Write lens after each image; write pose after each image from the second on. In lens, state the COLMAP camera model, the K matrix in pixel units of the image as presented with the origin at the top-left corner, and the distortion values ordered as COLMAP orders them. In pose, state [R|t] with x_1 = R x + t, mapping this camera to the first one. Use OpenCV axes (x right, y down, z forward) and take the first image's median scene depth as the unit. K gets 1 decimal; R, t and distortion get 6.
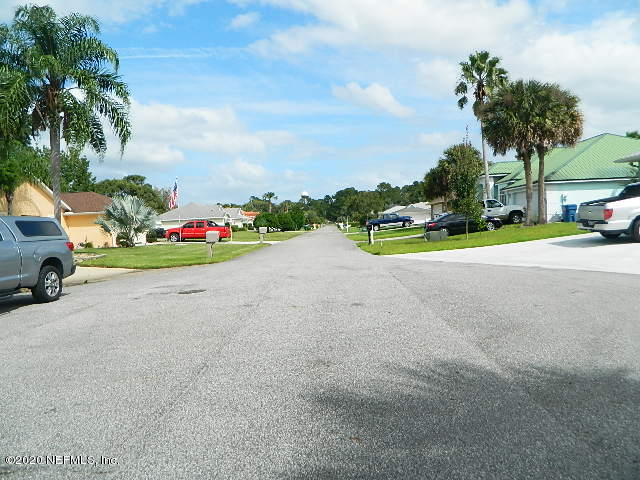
lens RADIAL K [[474.0, 0, 318.9], [0, 474.0, 228.2], [0, 0, 1]] dist [0.005057, -0.003597]
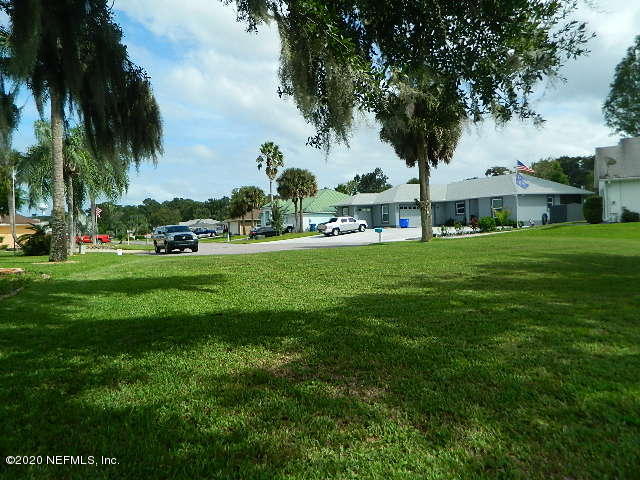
lens RADIAL K [[472.0, 0, 319.8], [0, 472.0, 232.5], [0, 0, 1]] dist [0.004466, -0.004220]
pose [[0.870480, 0.000208, 0.492204, -0.508508], [0.010855, 0.999749, -0.019620, 0.033878], [-0.492084, 0.022422, 0.870259, -0.896918]]
